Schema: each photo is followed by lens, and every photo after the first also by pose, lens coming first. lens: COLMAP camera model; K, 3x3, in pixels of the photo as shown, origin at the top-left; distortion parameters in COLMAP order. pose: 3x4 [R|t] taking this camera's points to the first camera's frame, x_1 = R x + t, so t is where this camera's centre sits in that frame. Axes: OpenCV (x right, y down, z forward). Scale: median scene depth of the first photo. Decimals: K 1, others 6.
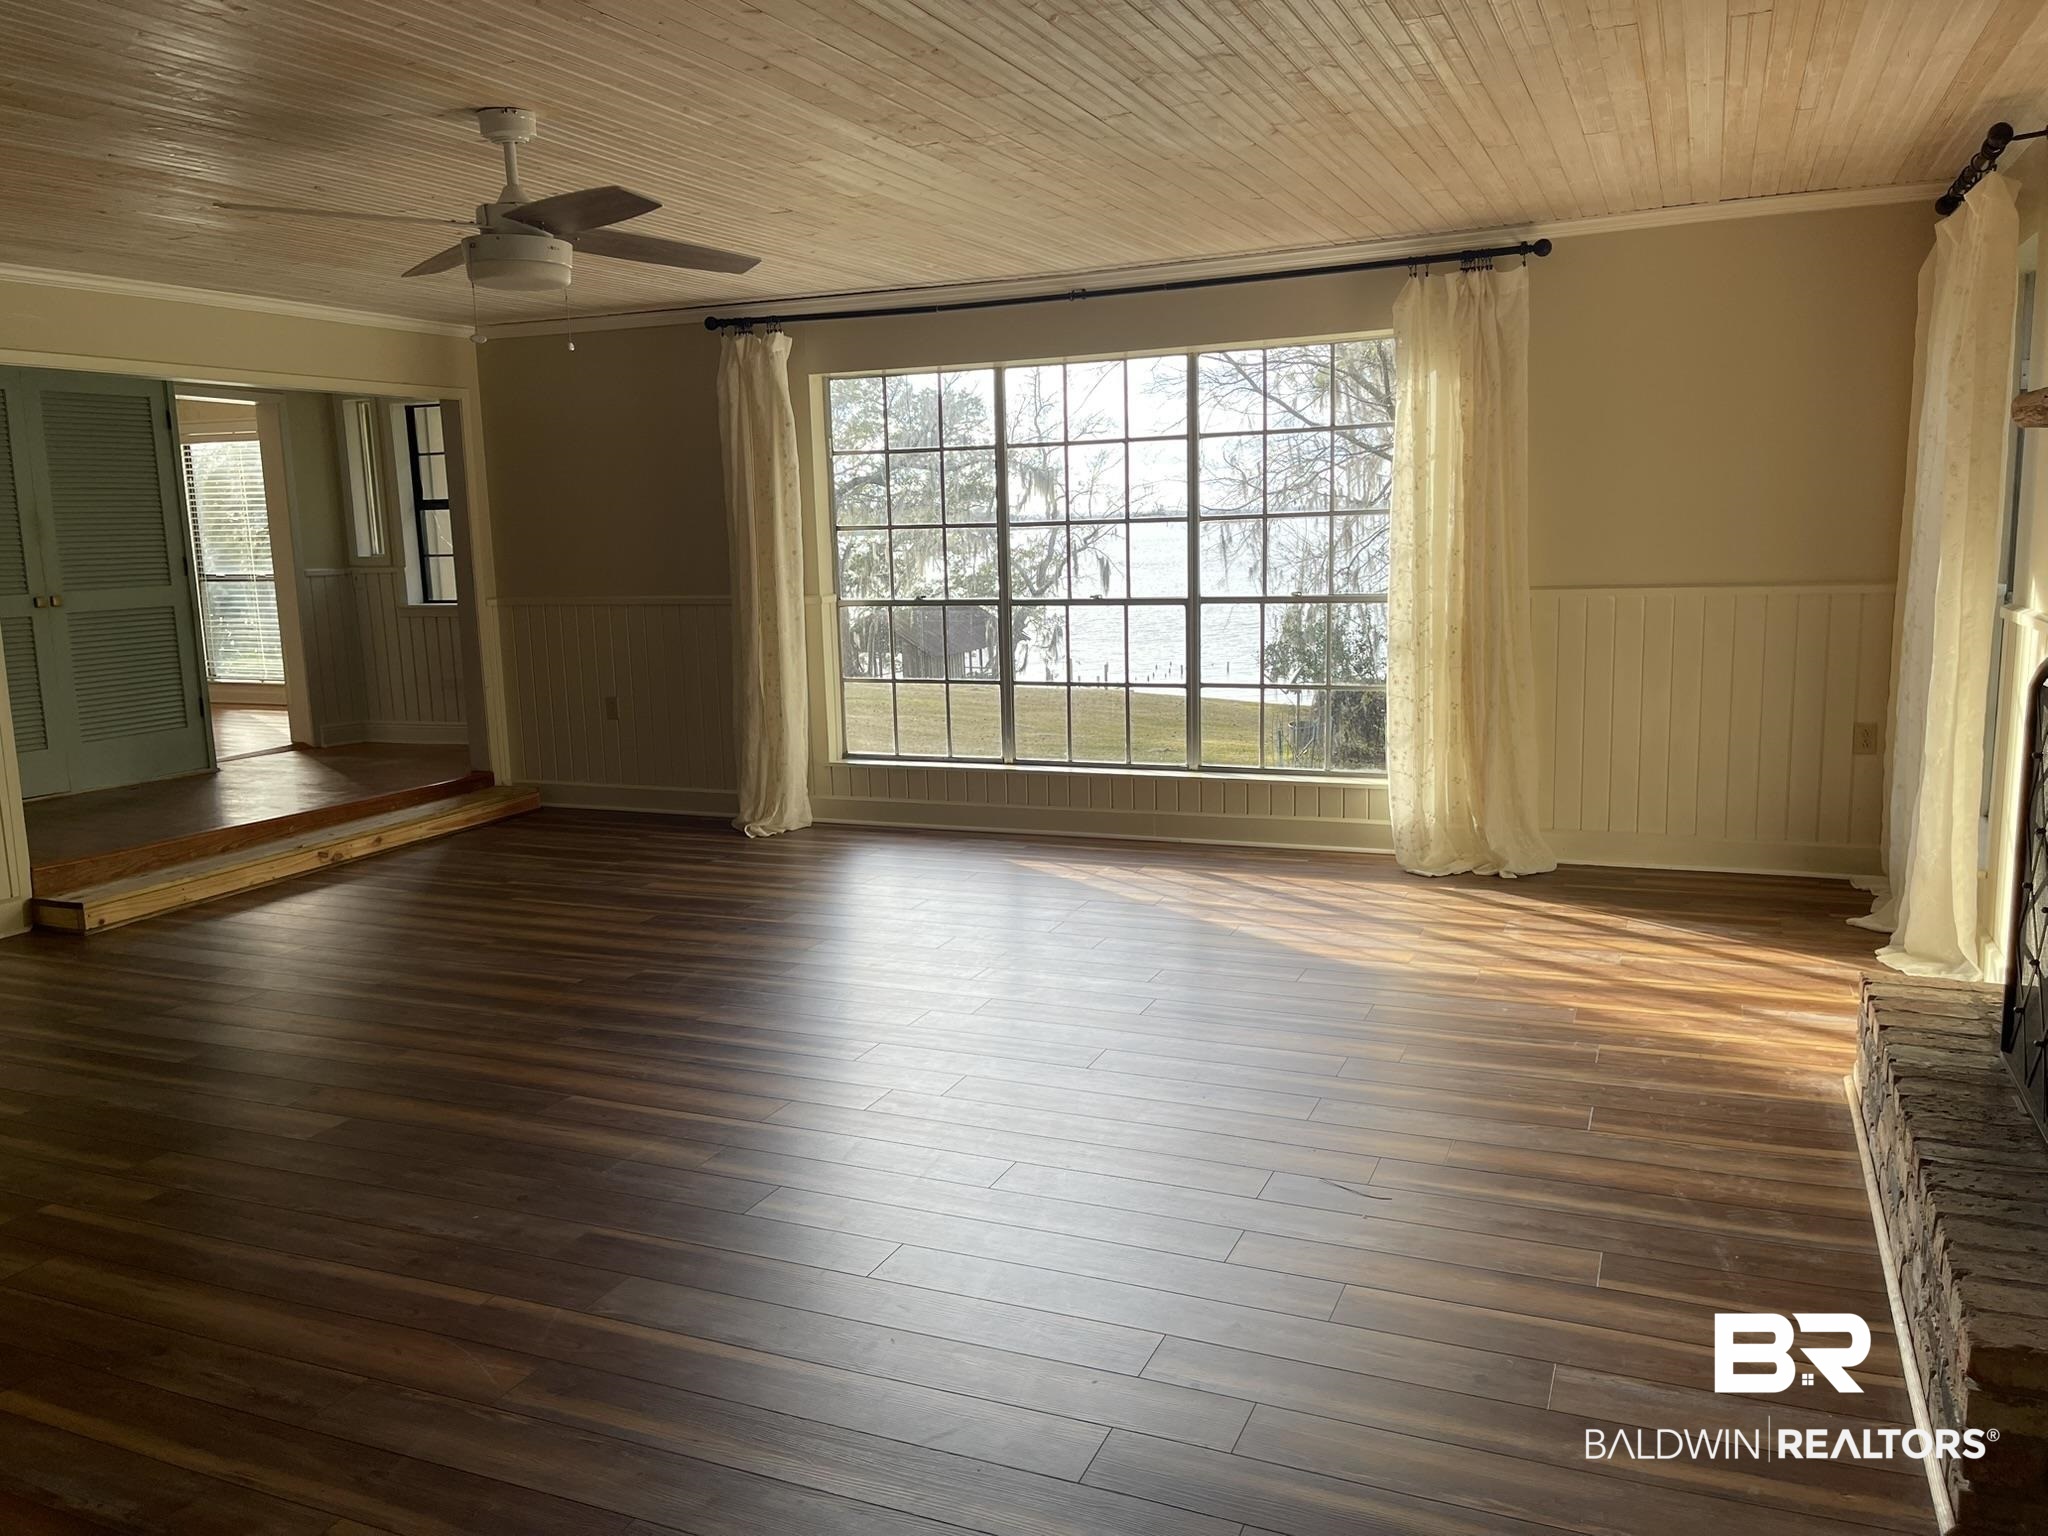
lens RADIAL K [[1550.2, 0, 1032.6], [0, 1550.2, 774.7], [0, 0, 1]] dist [0.082622, -0.104023]
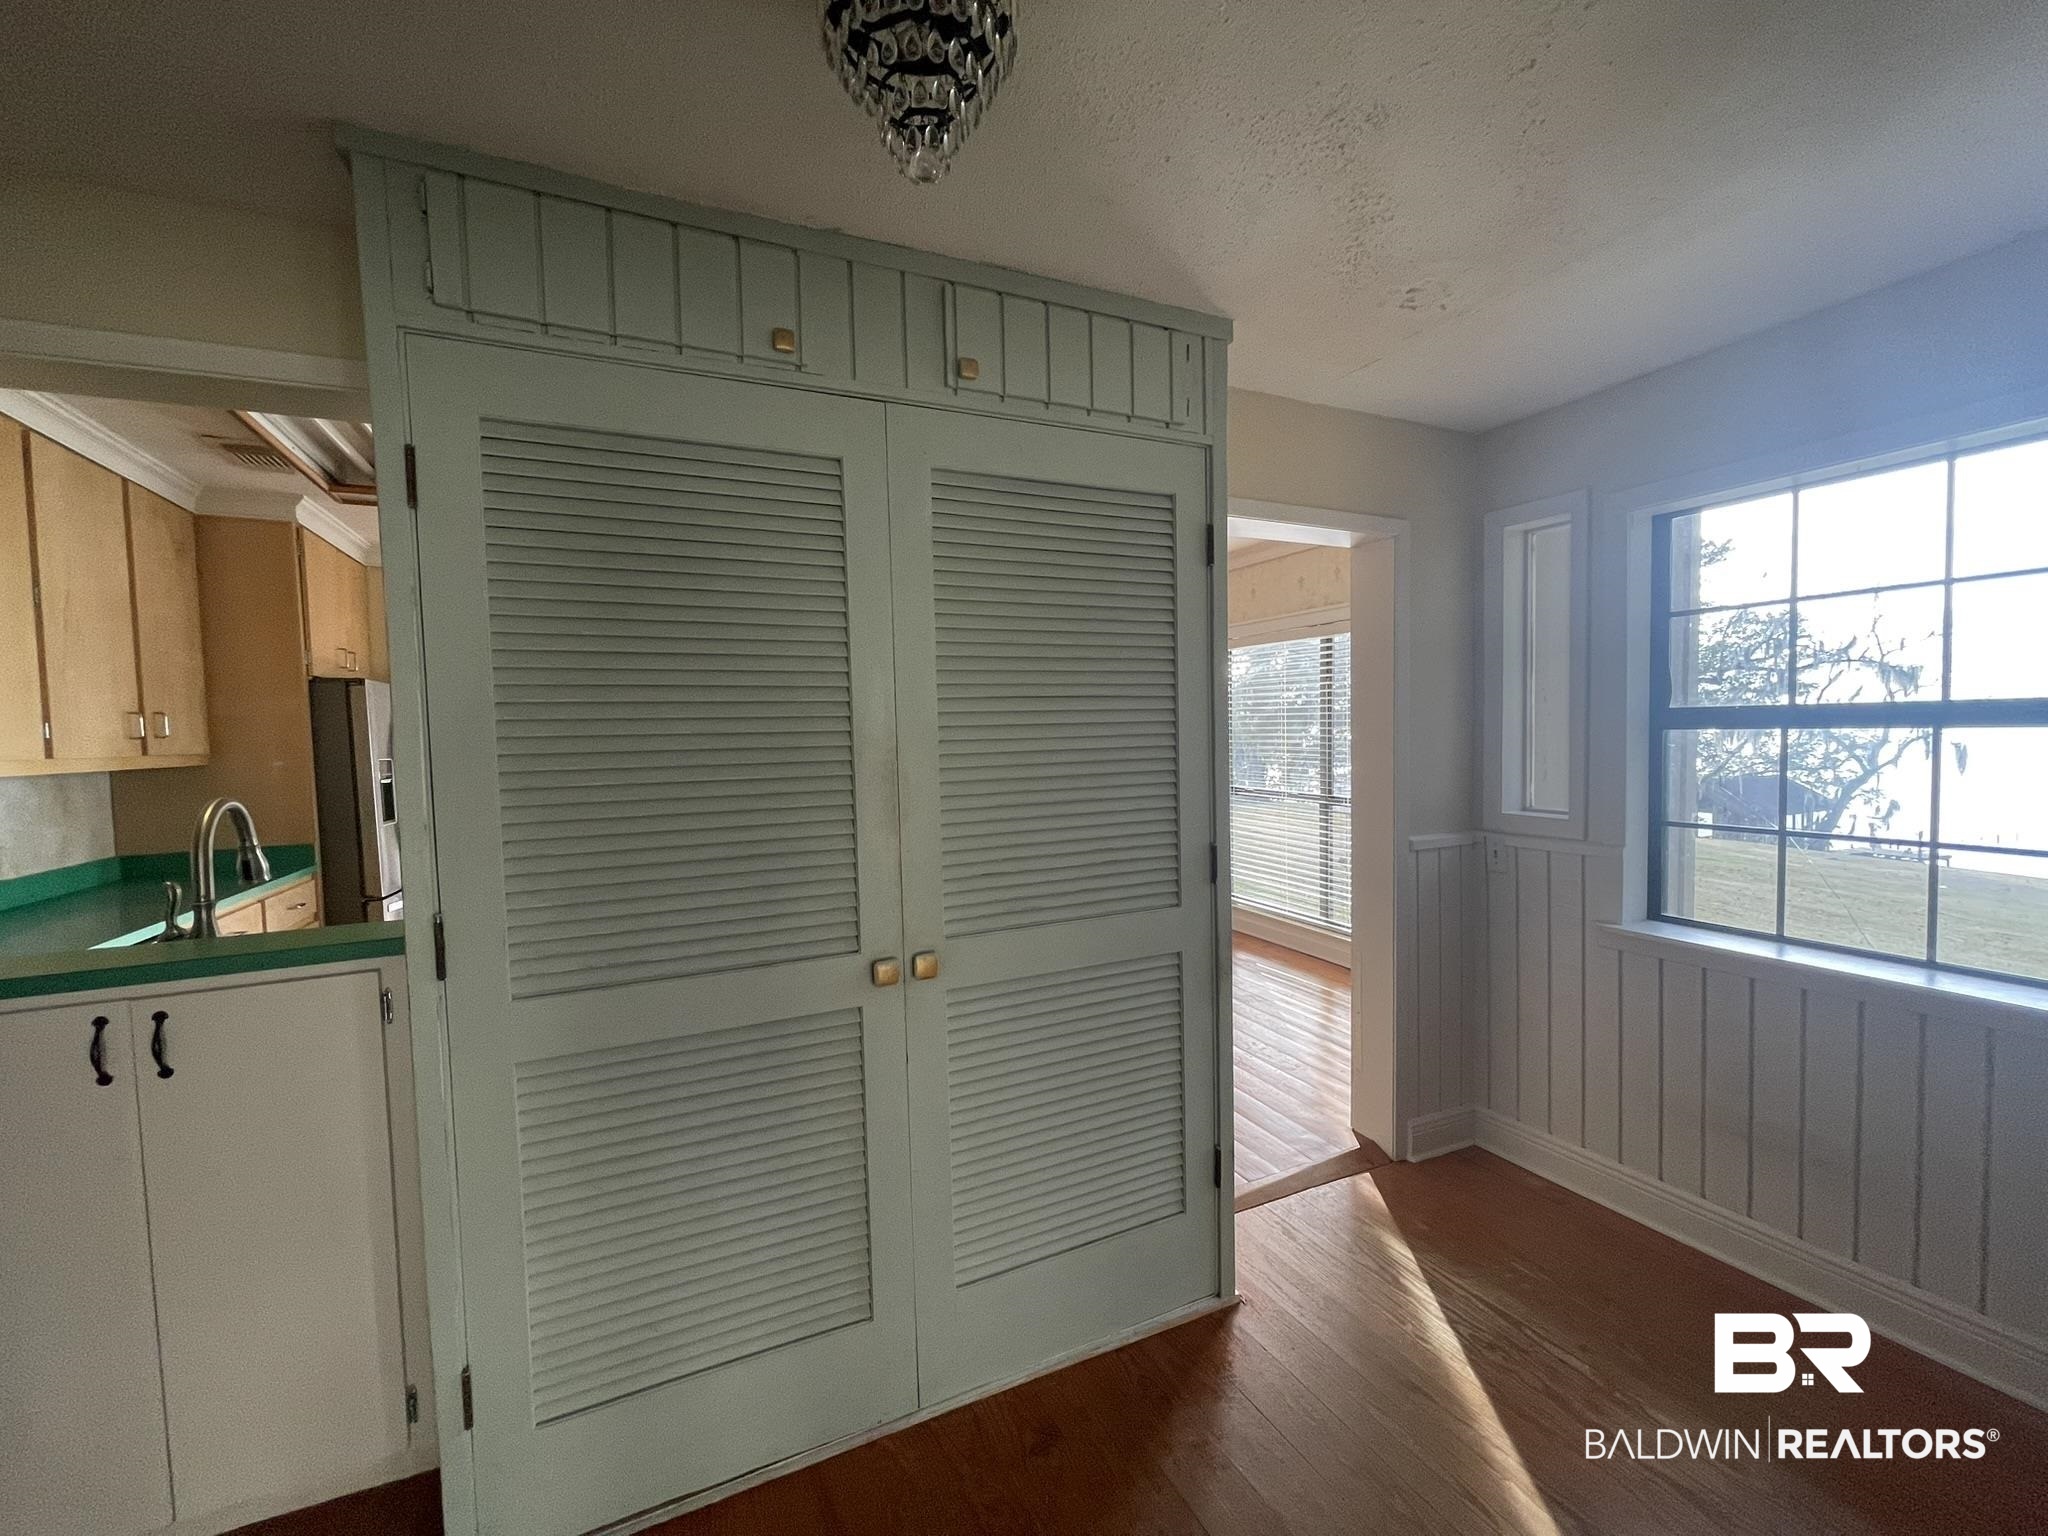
lens RADIAL K [[819.7, 0, 1026.6], [0, 819.7, 784.2], [0, 0, 1]] dist [-0.003430, 0.000989]
pose [[0.747993, 0.040157, -0.662491, -0.425776], [-0.097499, 0.993987, -0.049832, -0.138693], [0.656507, 0.101866, 0.747411, 0.790701]]
